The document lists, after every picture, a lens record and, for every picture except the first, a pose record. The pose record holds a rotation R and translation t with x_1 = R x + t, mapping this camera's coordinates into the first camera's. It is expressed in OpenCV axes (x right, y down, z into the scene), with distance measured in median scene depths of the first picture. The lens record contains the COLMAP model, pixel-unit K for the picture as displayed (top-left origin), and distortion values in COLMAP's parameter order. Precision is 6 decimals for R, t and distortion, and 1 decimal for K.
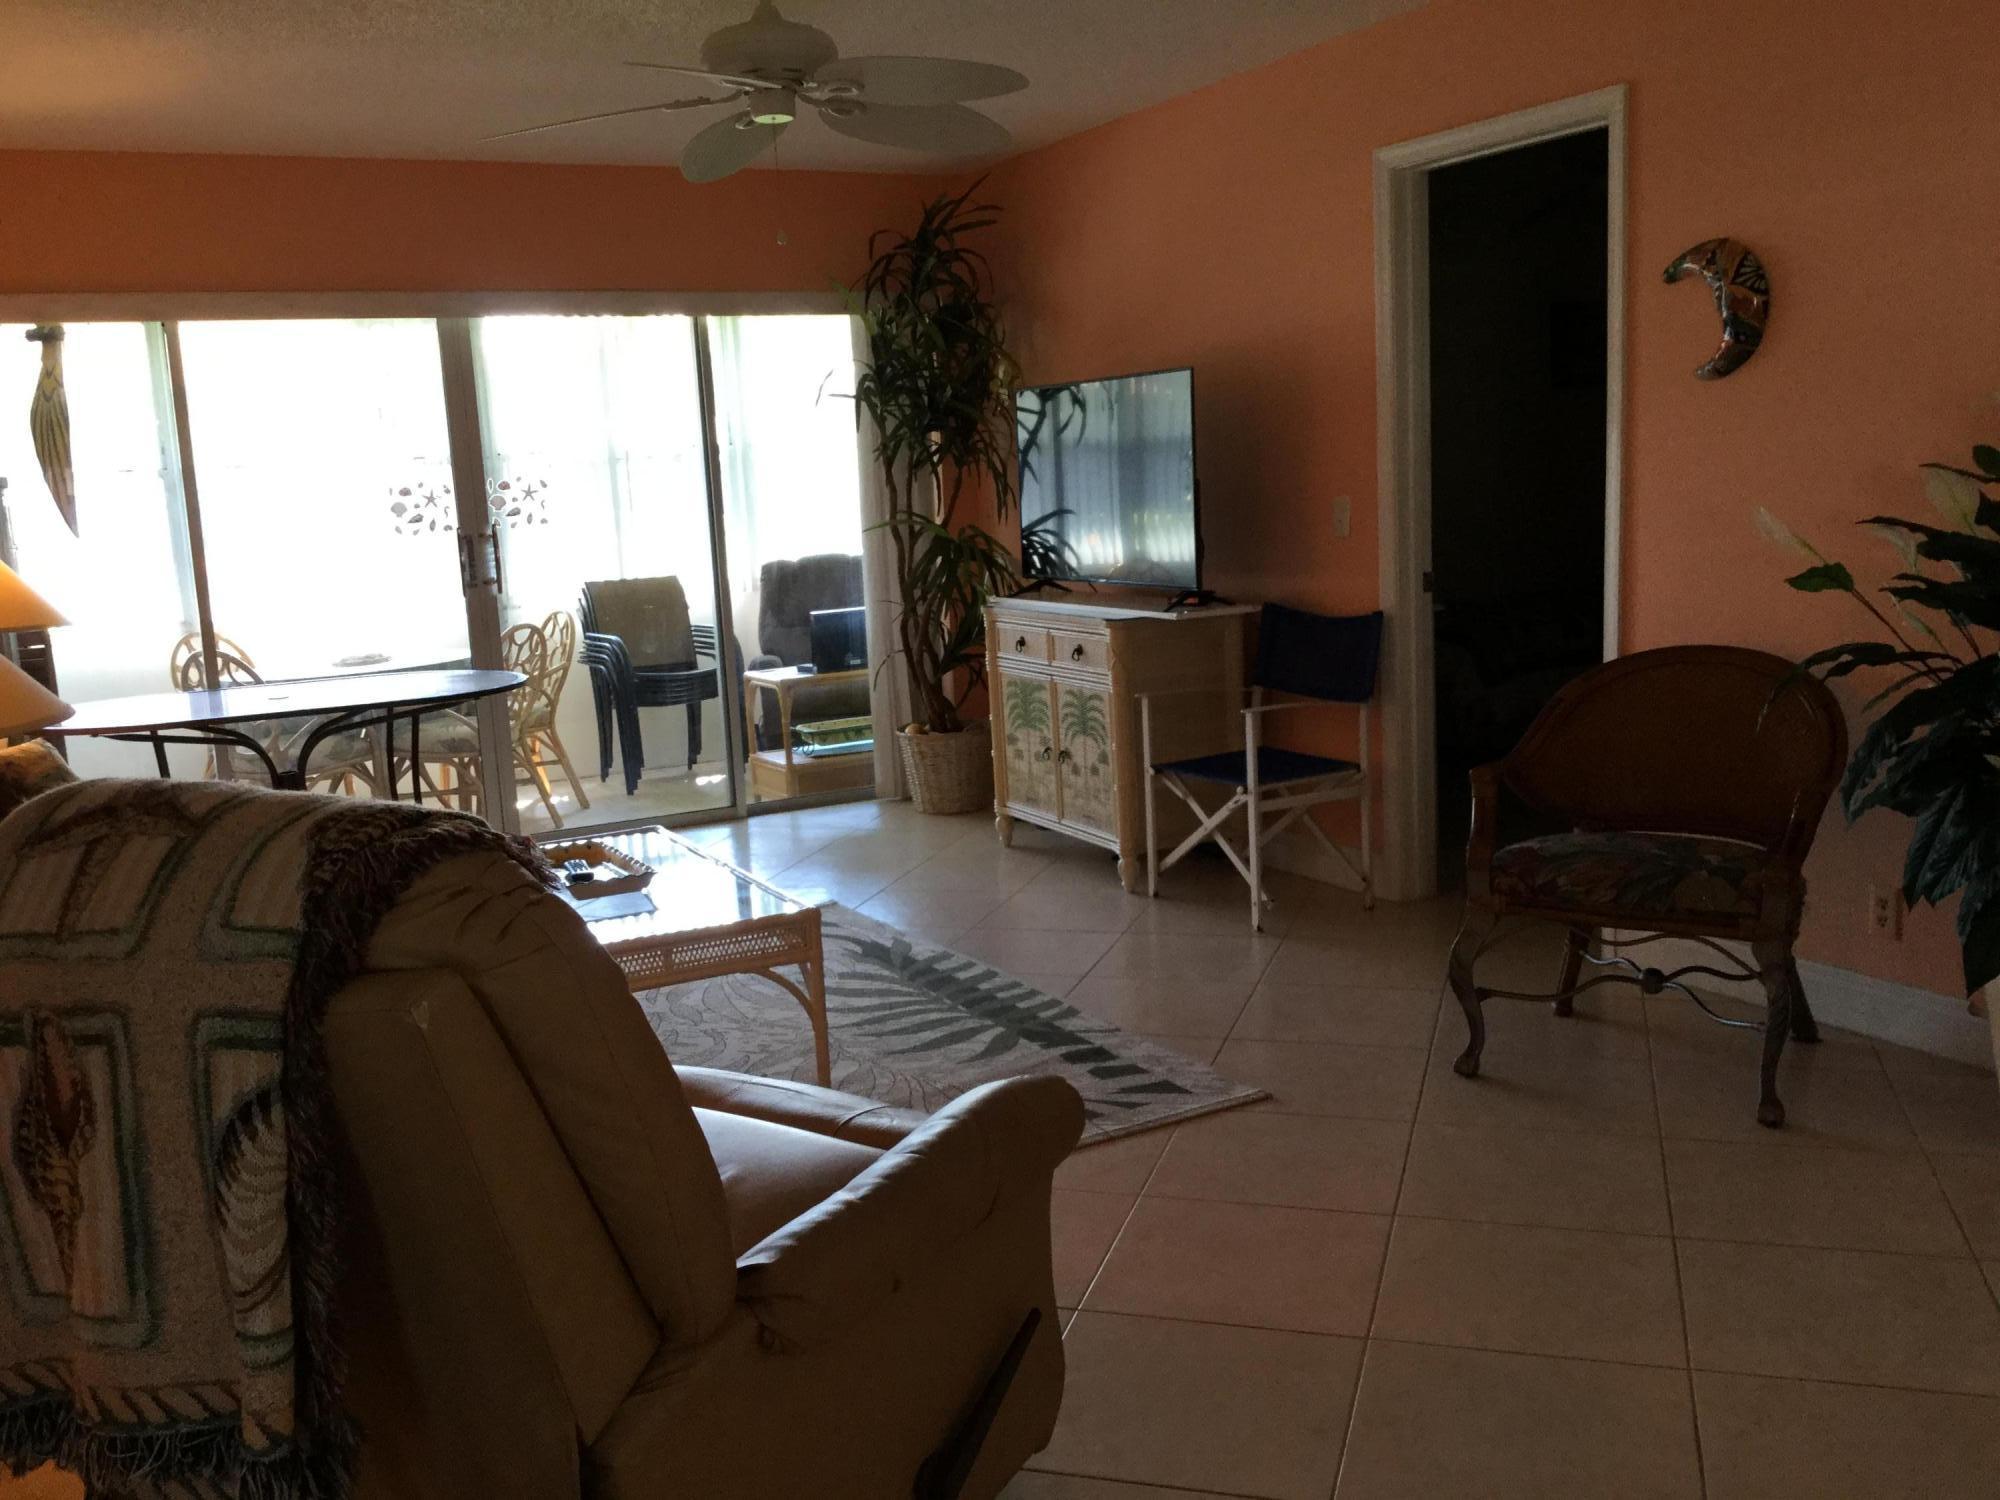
lens RADIAL K [[1815.8, 0, 1000.0], [0, 1815.8, 750.0], [0, 0, 1]] dist [0.010859, 0.005259]
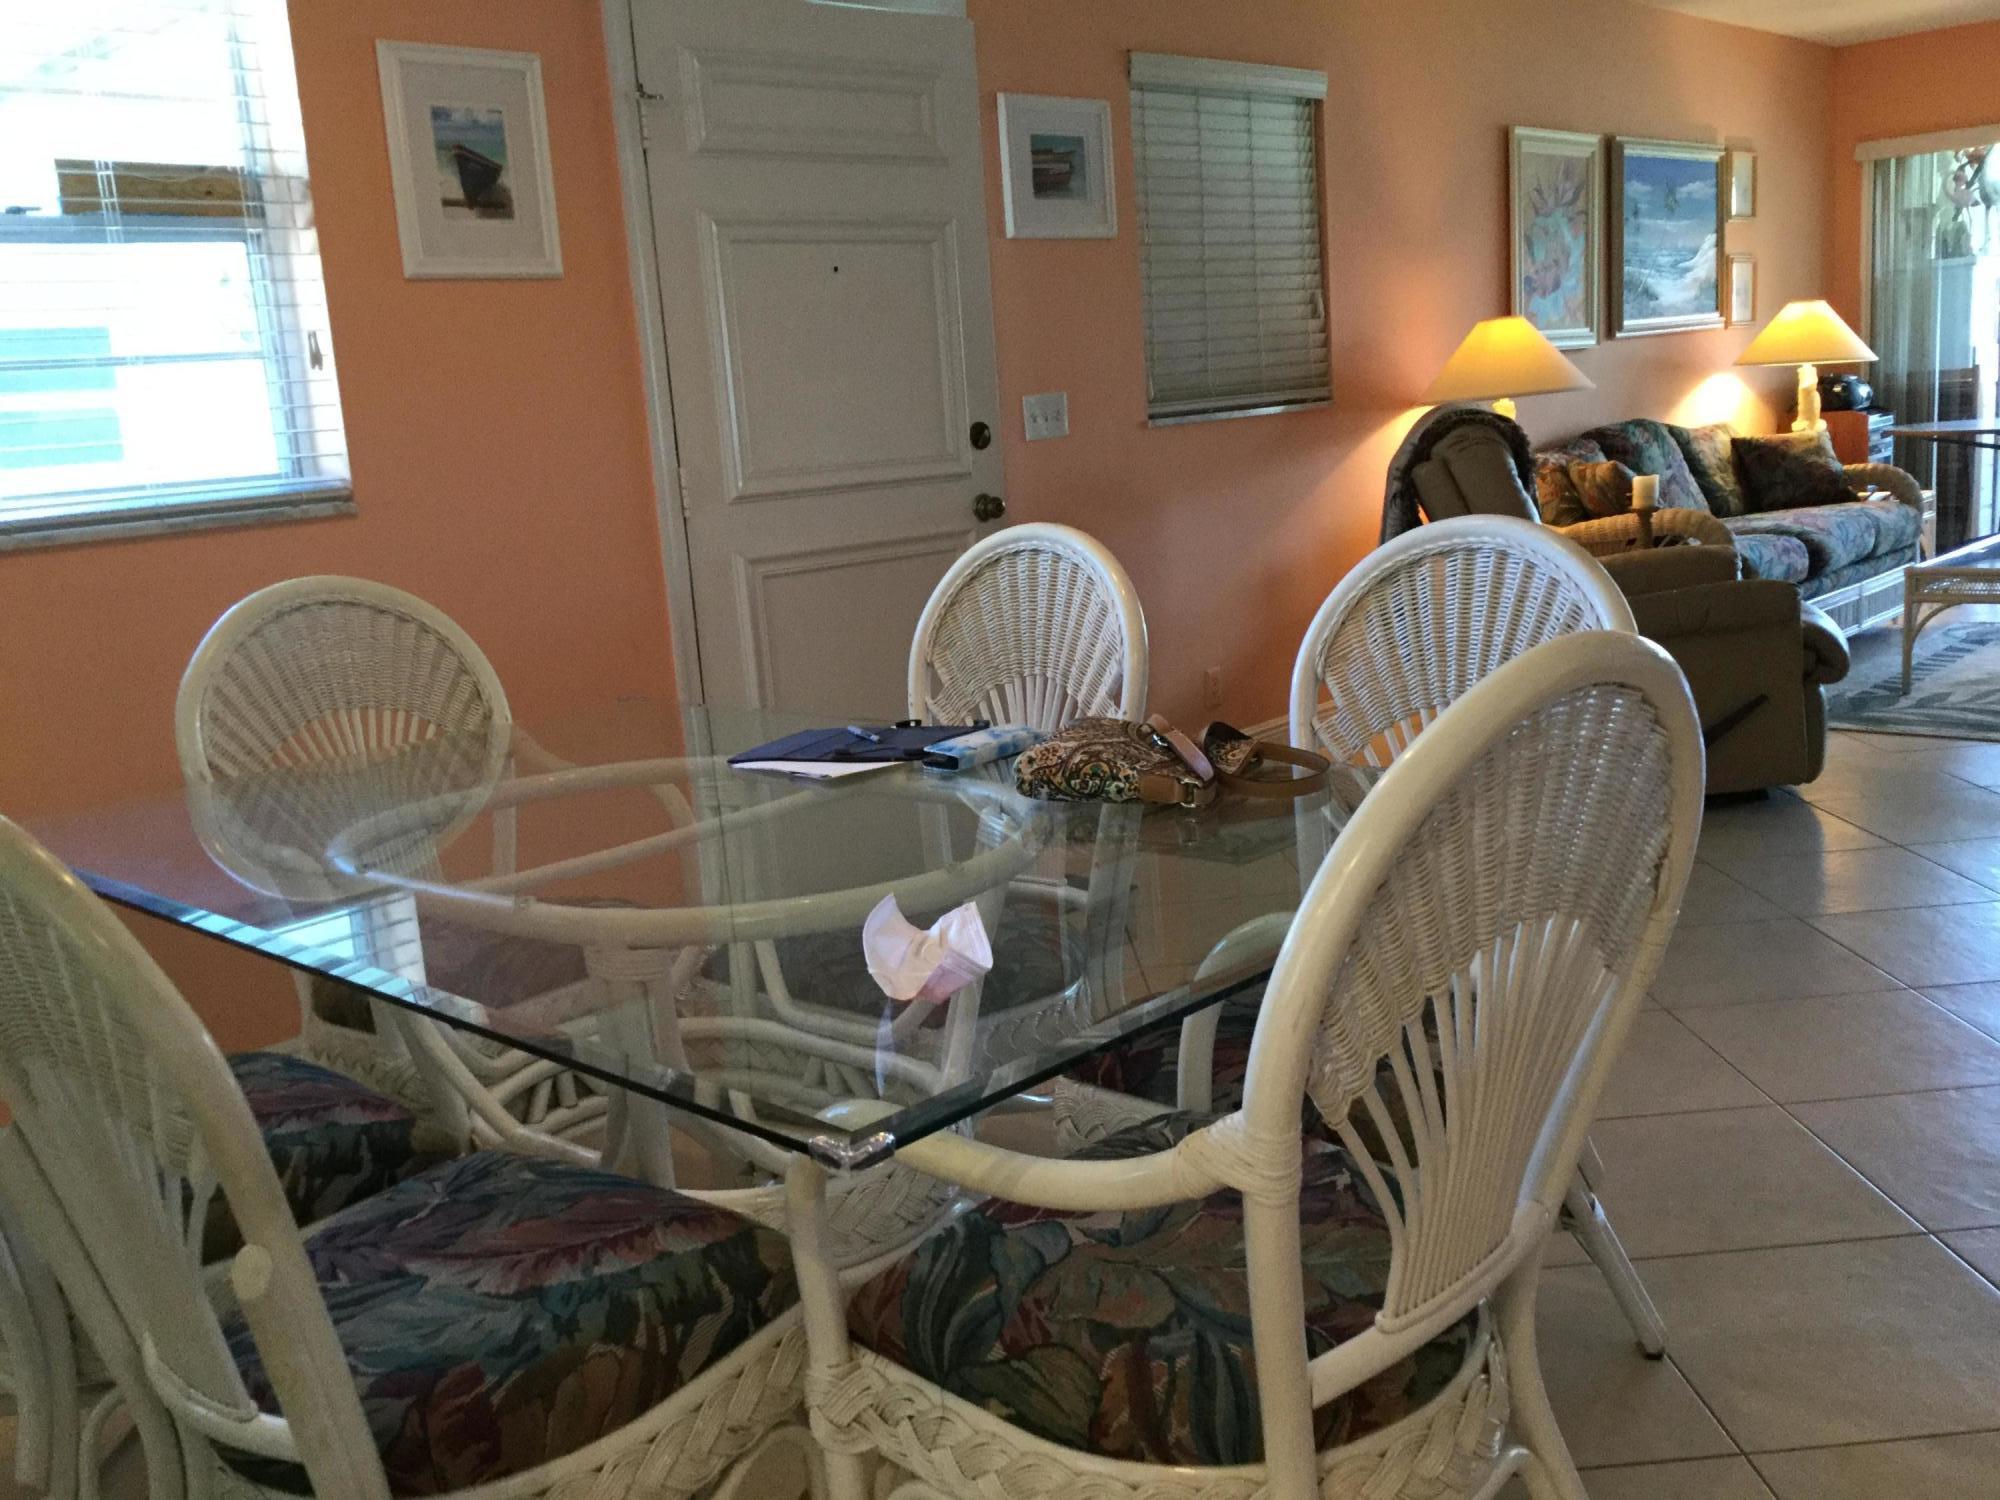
lens RADIAL K [[1836.8, 0, 1015.2], [0, 1836.8, 756.4], [0, 0, 1]] dist [0.105732, -0.186184]
pose [[0.339963, 0.211158, -0.916426, 0.571853], [-0.090593, 0.977288, 0.191574, 0.017533], [0.936065, 0.017894, 0.351371, -0.181852]]
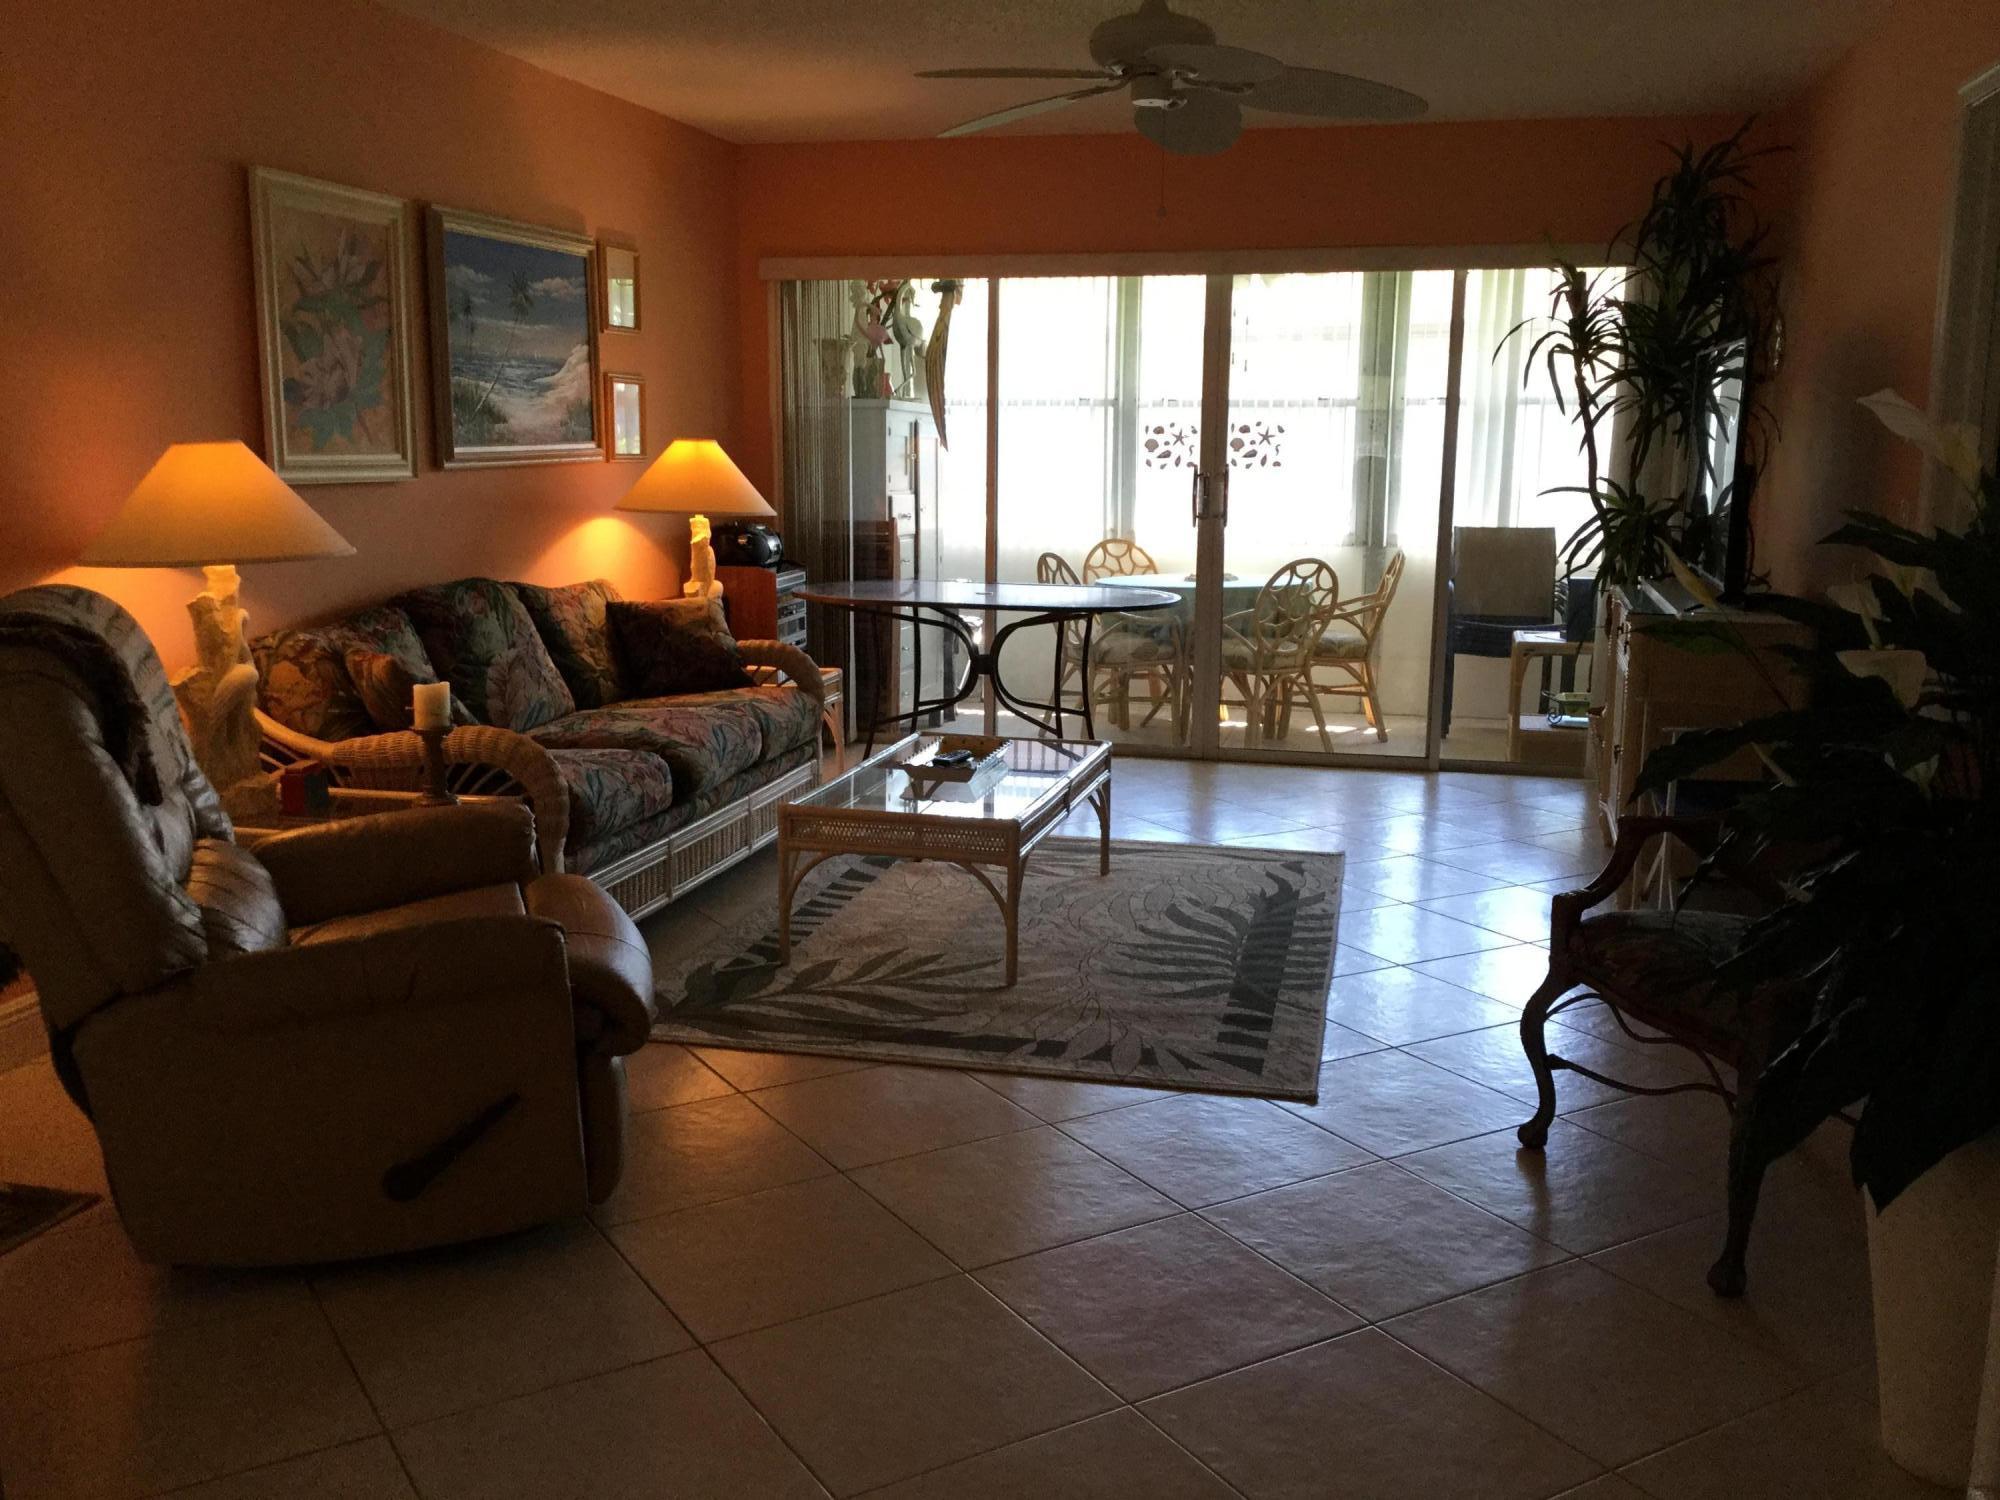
lens RADIAL K [[1808.2, 0, 1012.9], [0, 1808.2, 768.0], [0, 0, 1]] dist [0.131183, -0.294652]
pose [[0.748191, 0.178989, -0.638884, 0.366807], [-0.148034, 0.983685, 0.102227, -0.036822], [0.646758, 0.018091, 0.762480, 0.080494]]
